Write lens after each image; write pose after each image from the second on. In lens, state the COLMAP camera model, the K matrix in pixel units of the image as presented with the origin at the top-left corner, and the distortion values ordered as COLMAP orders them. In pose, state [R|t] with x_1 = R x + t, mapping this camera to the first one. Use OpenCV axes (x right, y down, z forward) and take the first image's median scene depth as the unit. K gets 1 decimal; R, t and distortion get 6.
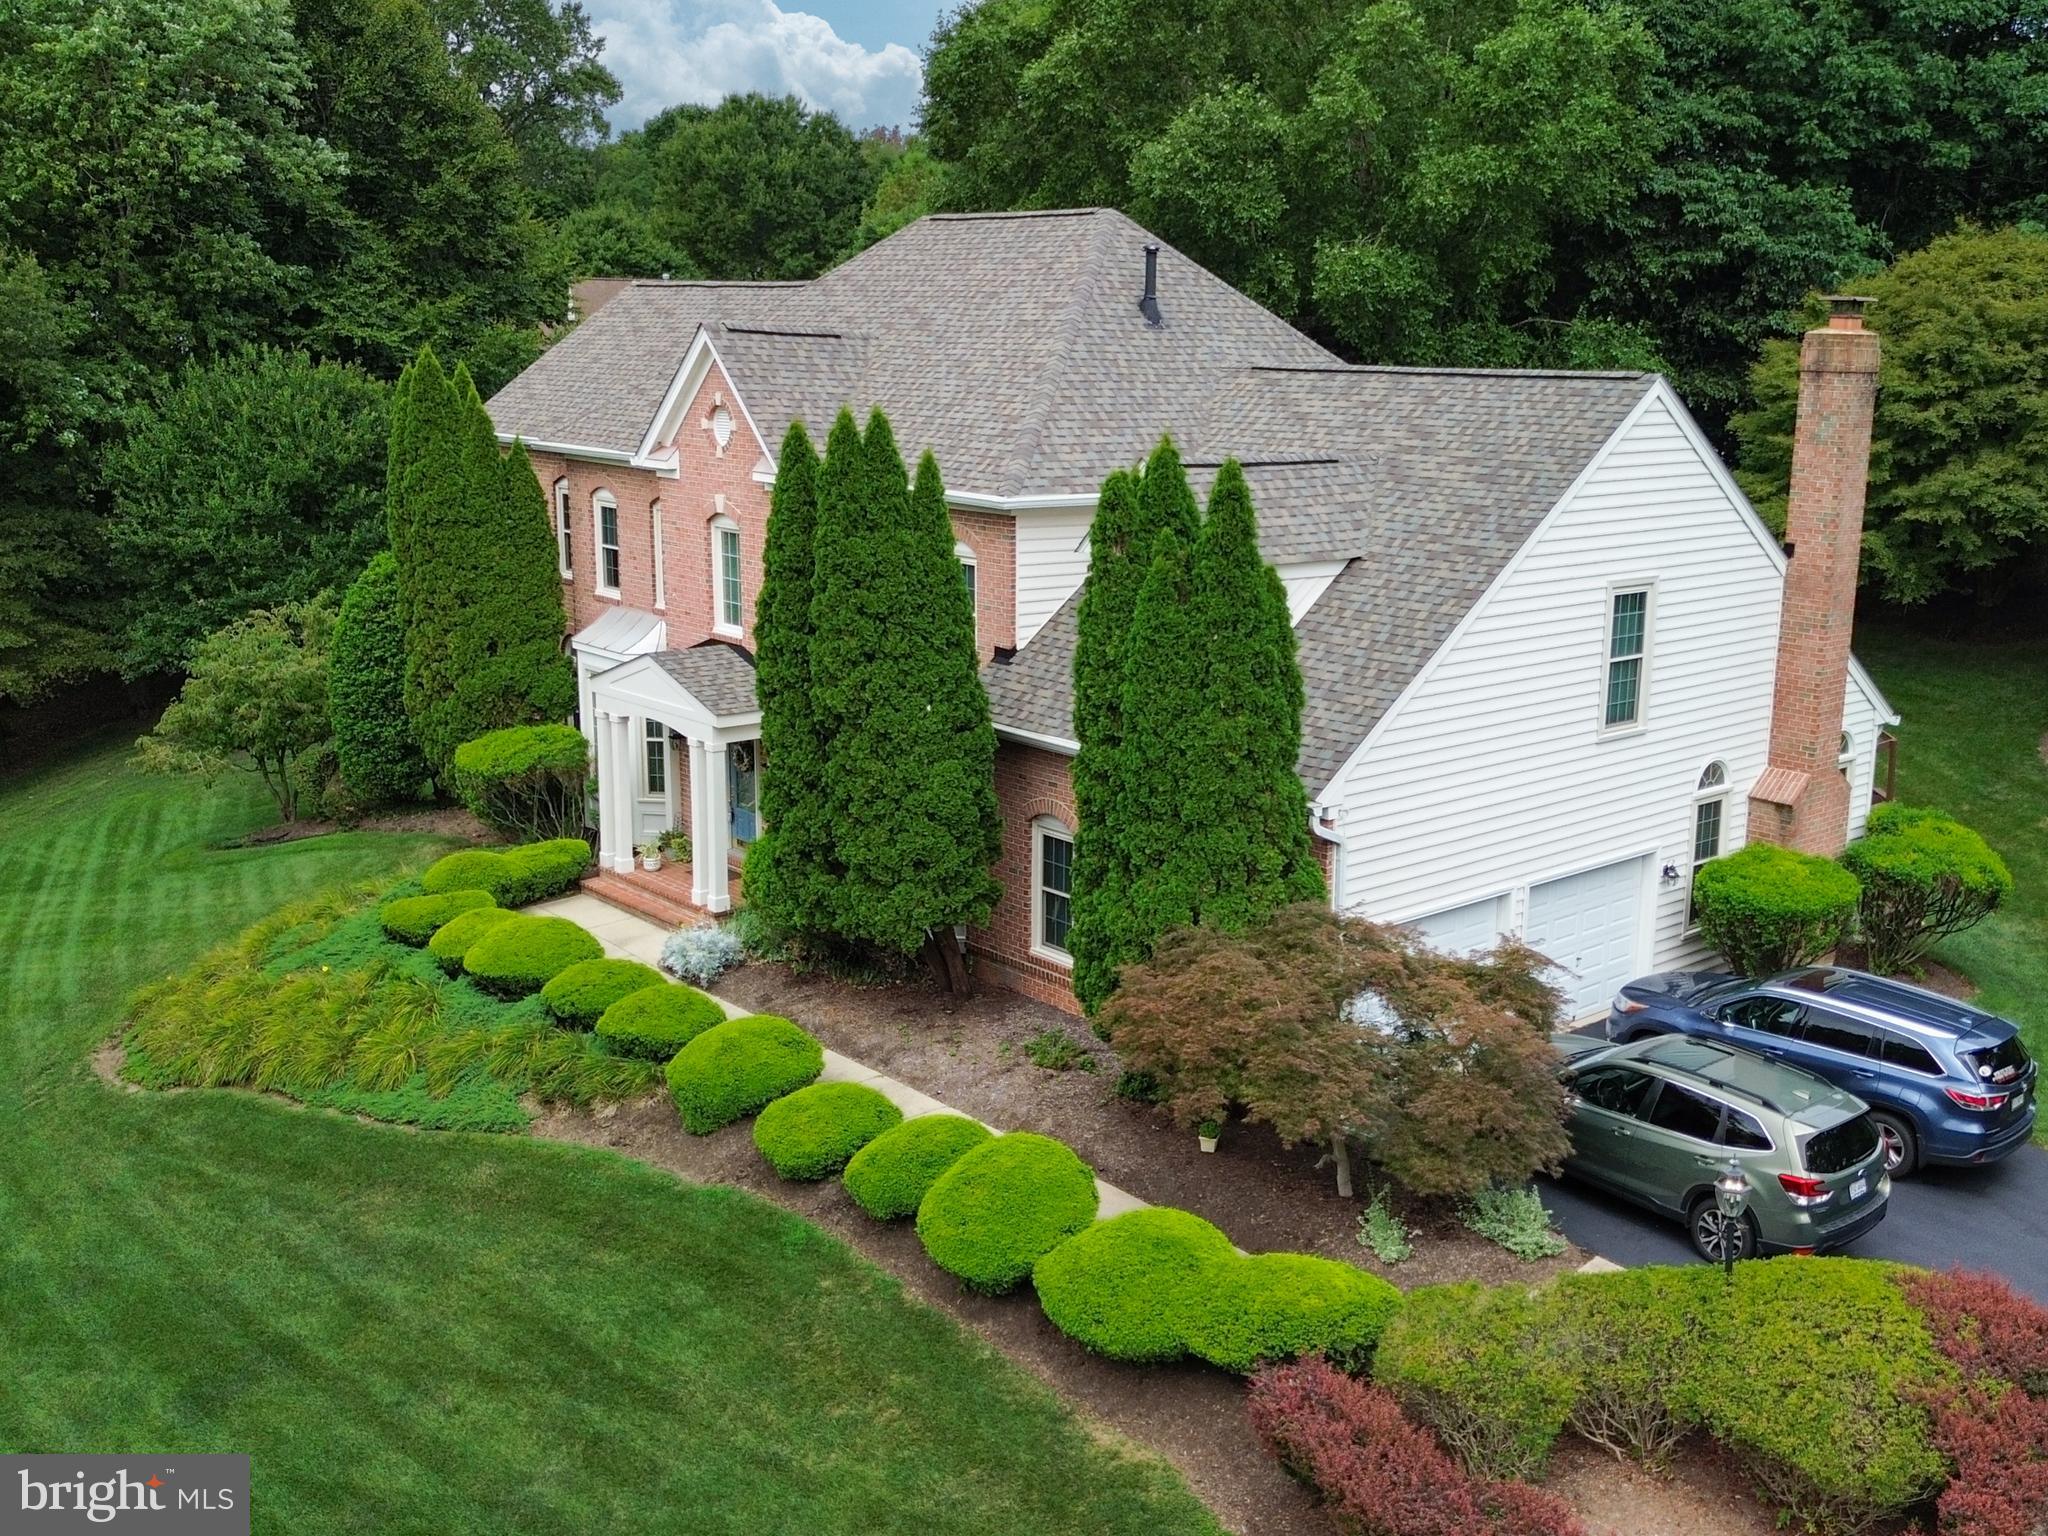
lens RADIAL K [[2021.9, 0, 1323.5], [0, 2021.9, 744.8], [0, 0, 1]] dist [0.014254, 0.017650]
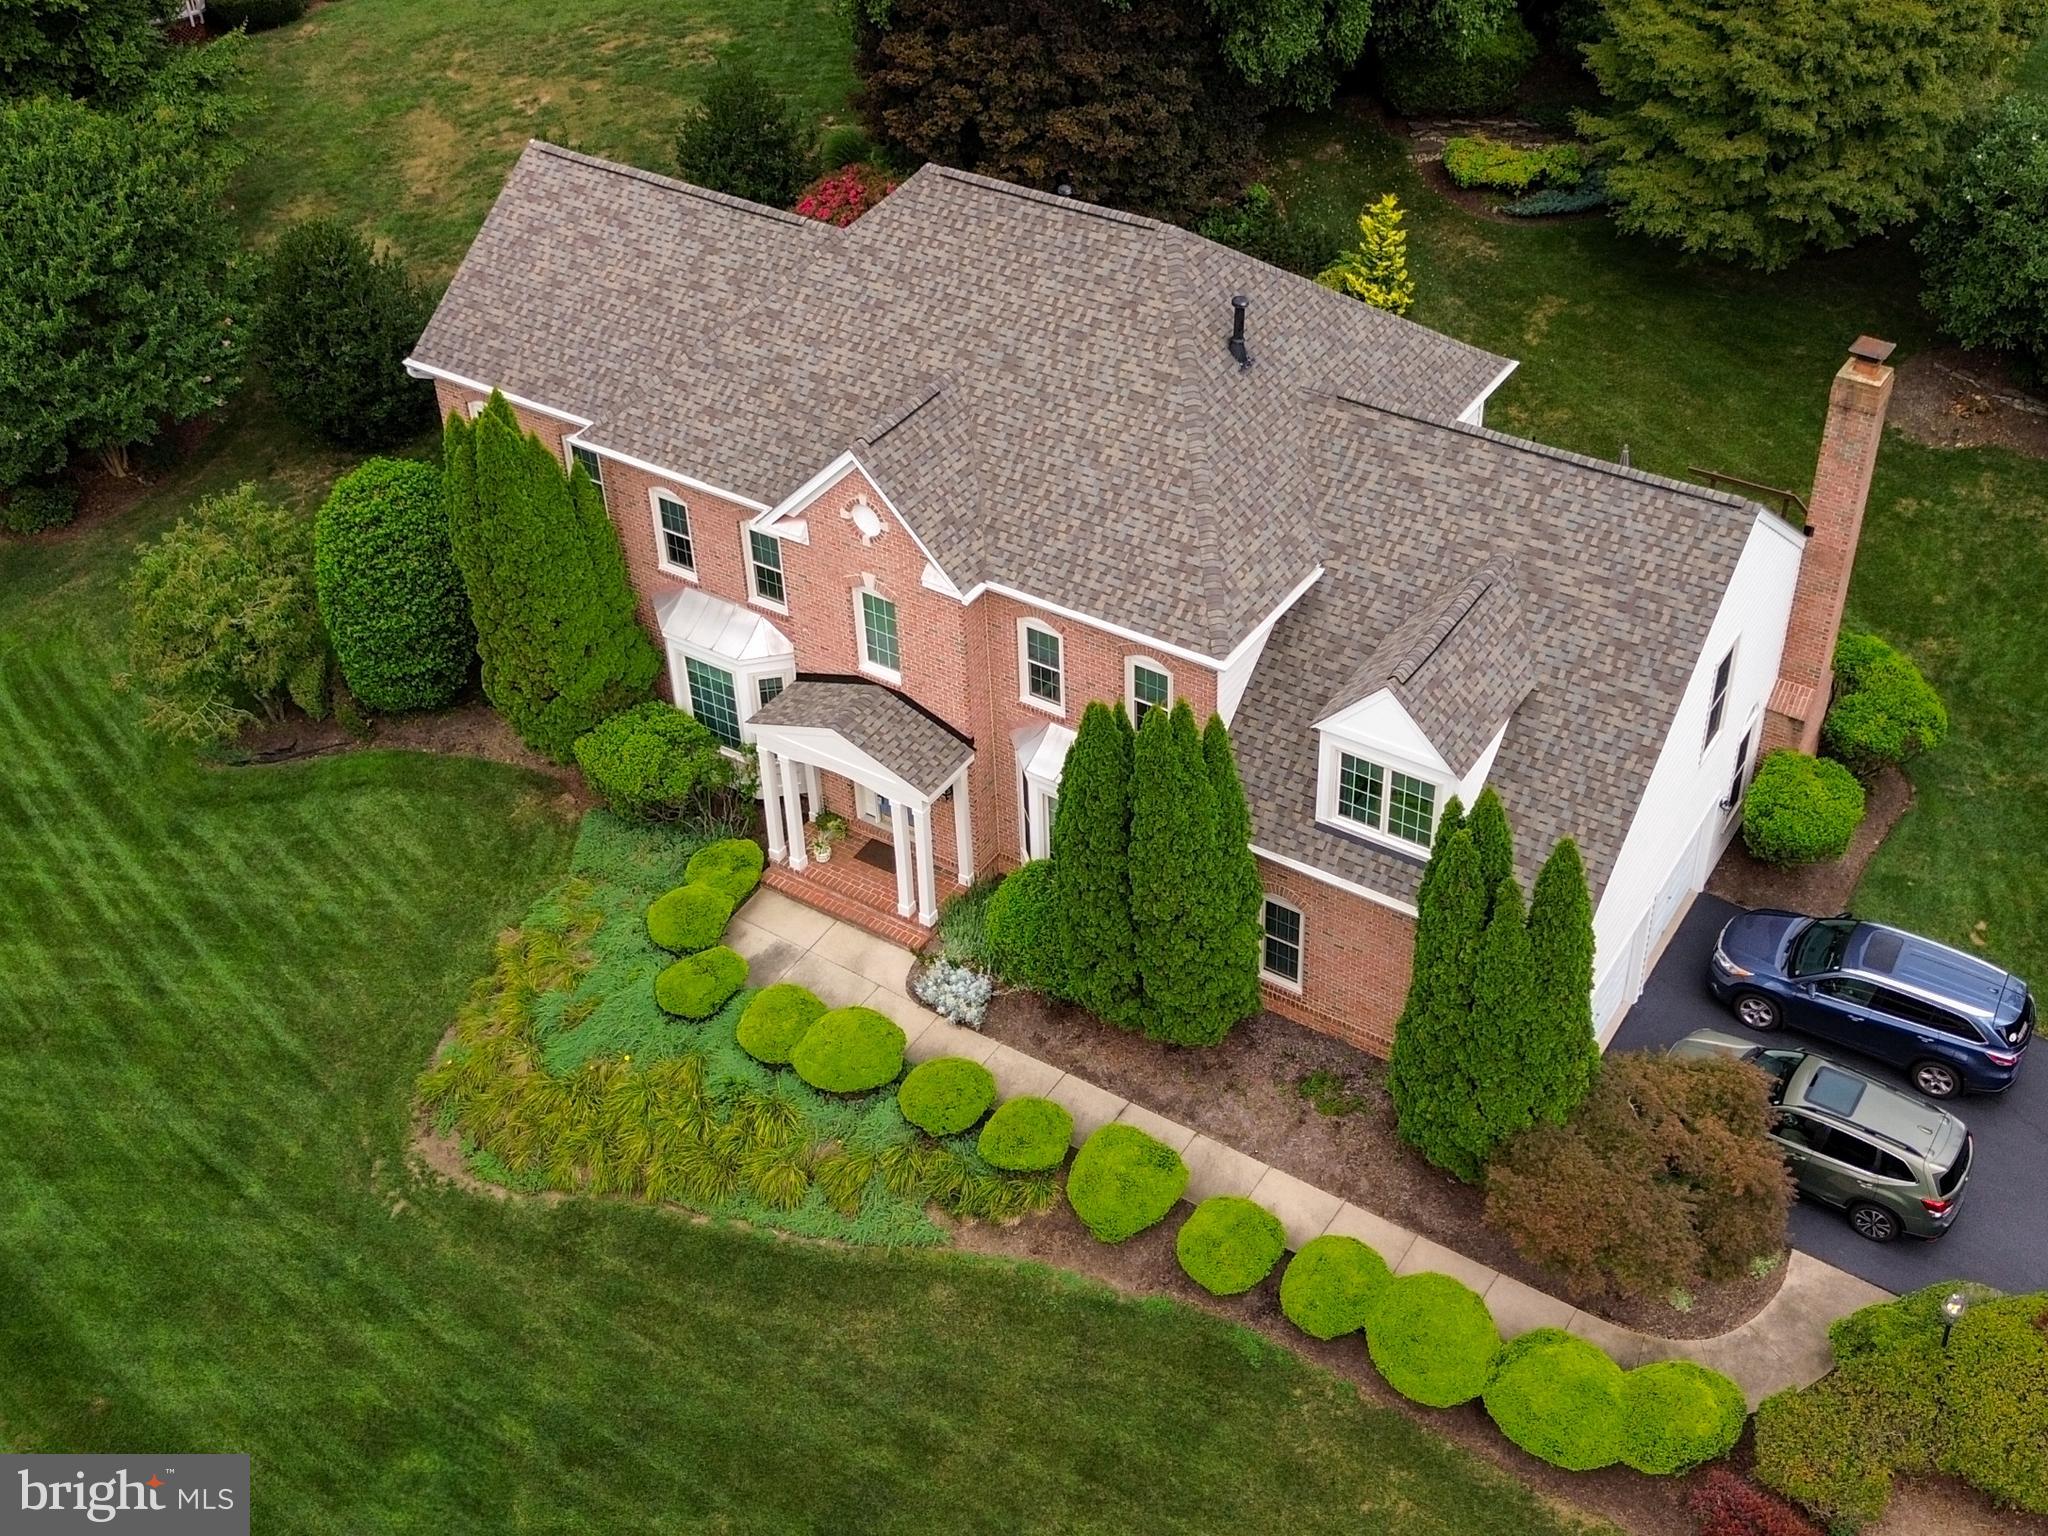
lens RADIAL K [[2363.2, 0, 1299.5], [0, 2363.2, 579.4], [0, 0, 1]] dist [0.030417, -0.049956]
pose [[0.965719, -0.148069, 0.213221, -0.358523], [0.051704, 0.914628, 0.400976, -0.637346], [-0.254390, -0.376206, 0.890929, -0.180268]]
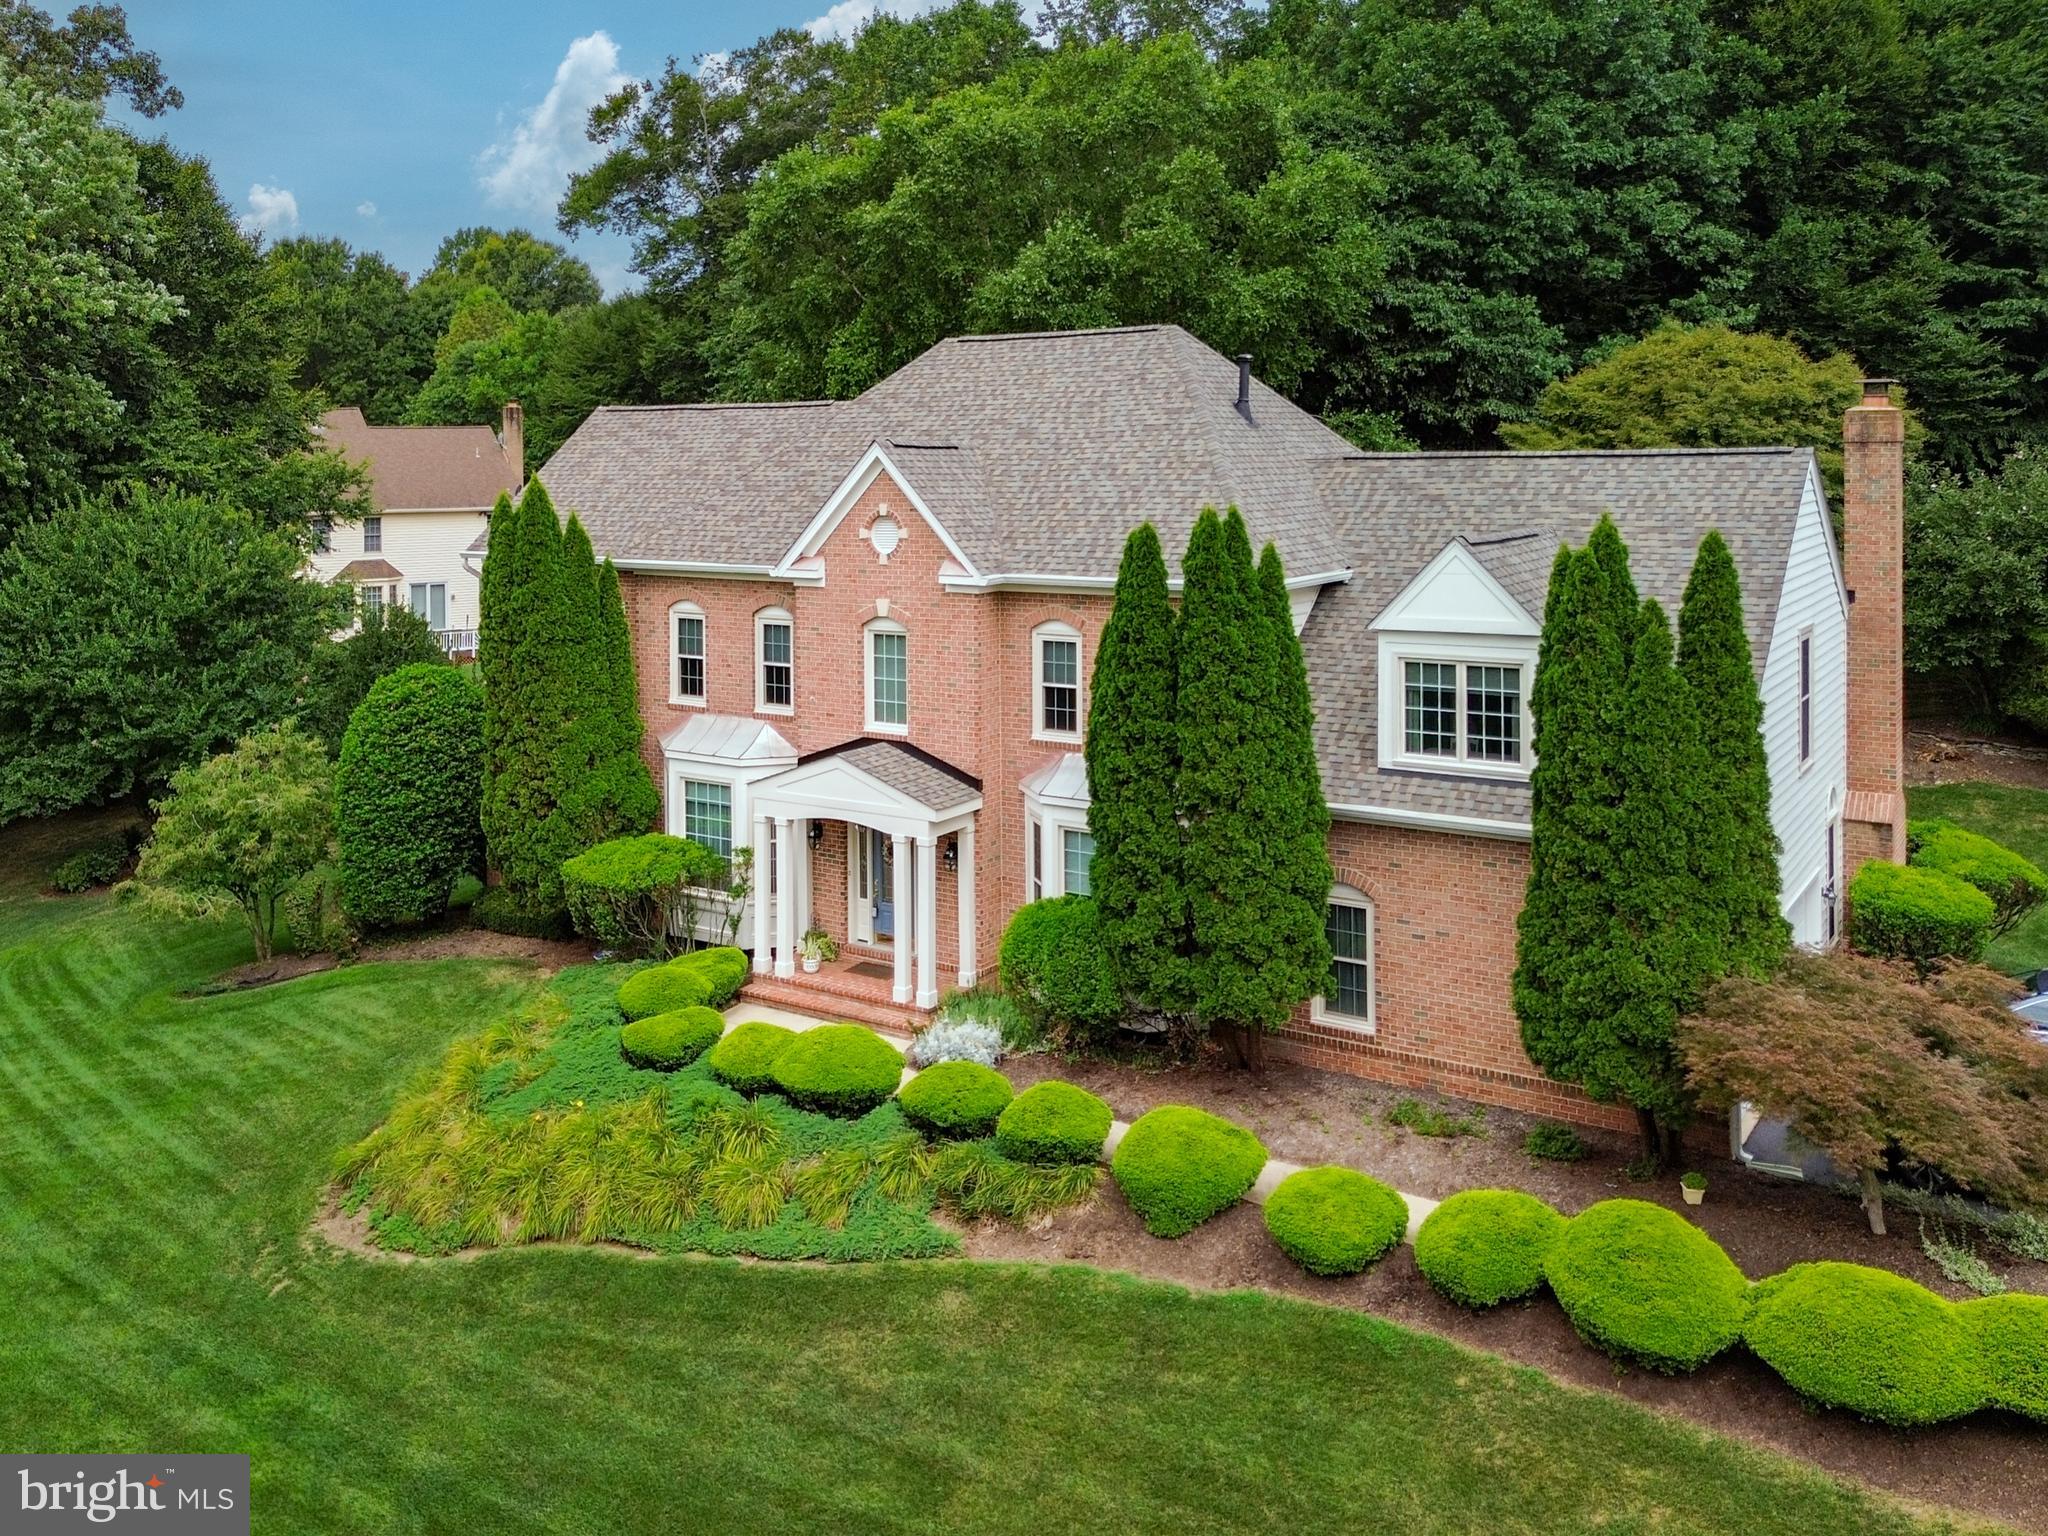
lens RADIAL K [[1831.6, 0, 946.8], [0, 1831.6, 437.8], [0, 0, 1]] dist [0.035887, 0.004363]
pose [[0.985568, -0.038197, 0.164913, -0.437574], [0.070087, 0.978863, -0.192132, -0.019816], [-0.154088, 0.200917, 0.967414, 0.051141]]
